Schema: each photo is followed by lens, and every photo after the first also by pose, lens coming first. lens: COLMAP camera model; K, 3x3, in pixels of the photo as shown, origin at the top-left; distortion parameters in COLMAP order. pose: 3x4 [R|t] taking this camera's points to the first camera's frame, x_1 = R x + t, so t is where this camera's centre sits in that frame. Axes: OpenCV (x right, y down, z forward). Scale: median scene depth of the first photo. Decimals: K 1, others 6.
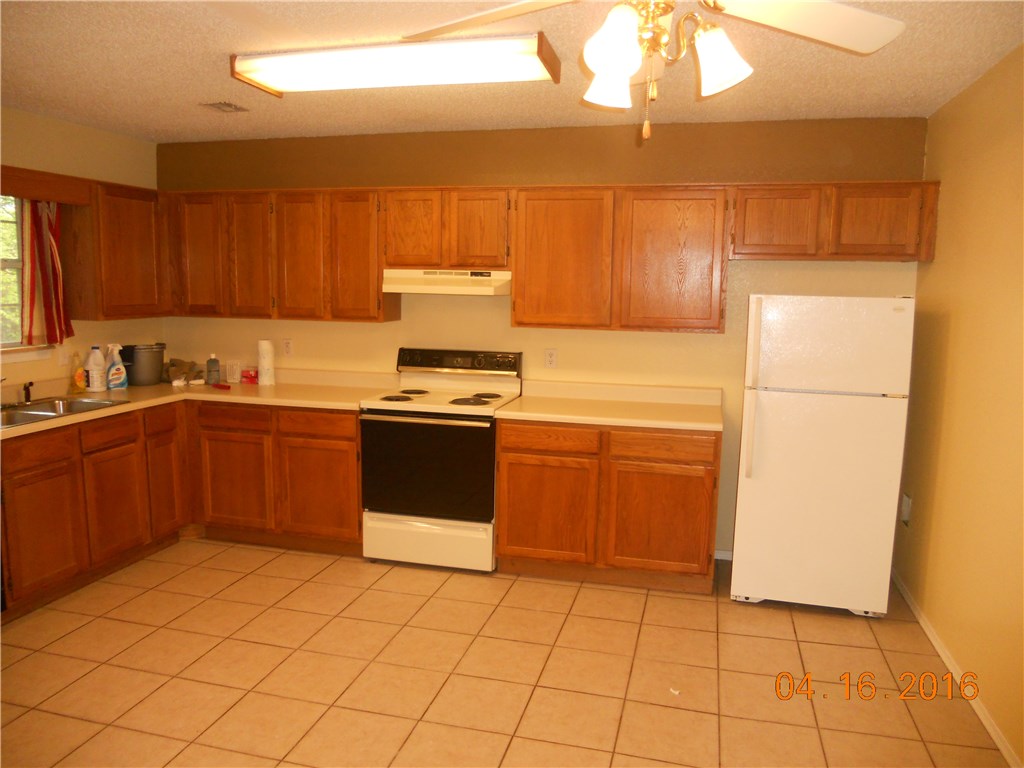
lens RADIAL K [[800.0, 0, 509.5], [0, 800.0, 407.0], [0, 0, 1]] dist [-0.111203, 0.152530]
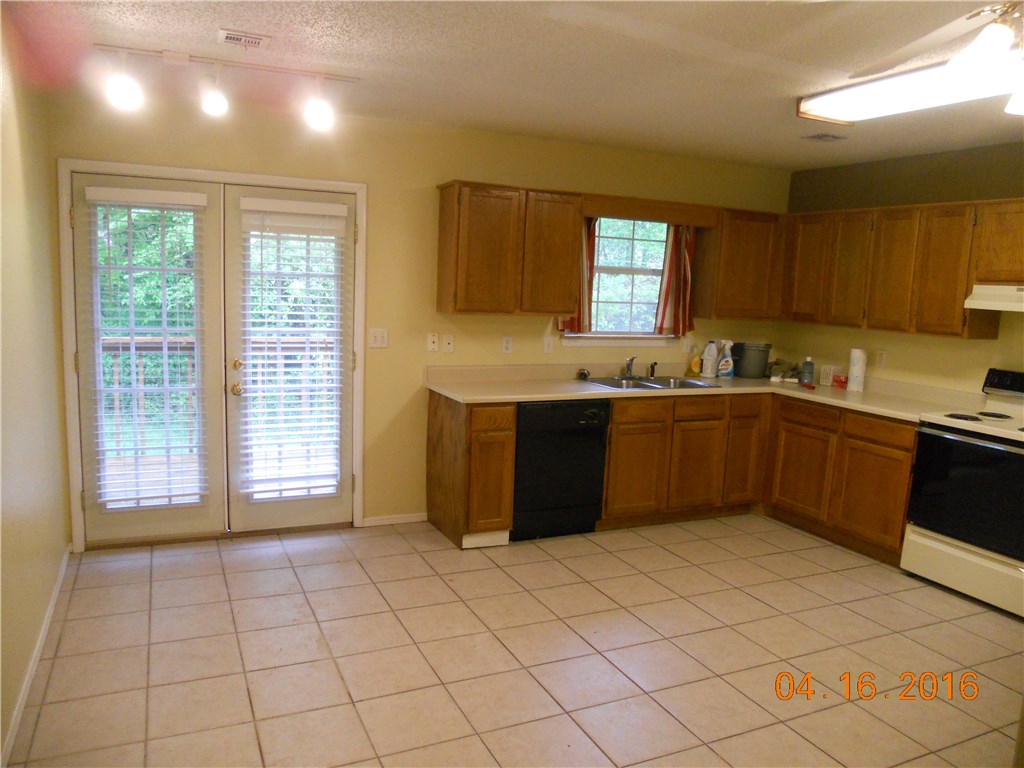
lens RADIAL K [[791.5, 0, 512.0], [0, 791.5, 384.0], [0, 0, 1]] dist [-0.005287, -0.001020]
pose [[0.646772, 0.113782, -0.754149, 0.218135], [-0.152868, 0.988083, 0.017974, 0.015732], [0.747207, 0.103660, 0.656458, -0.043791]]
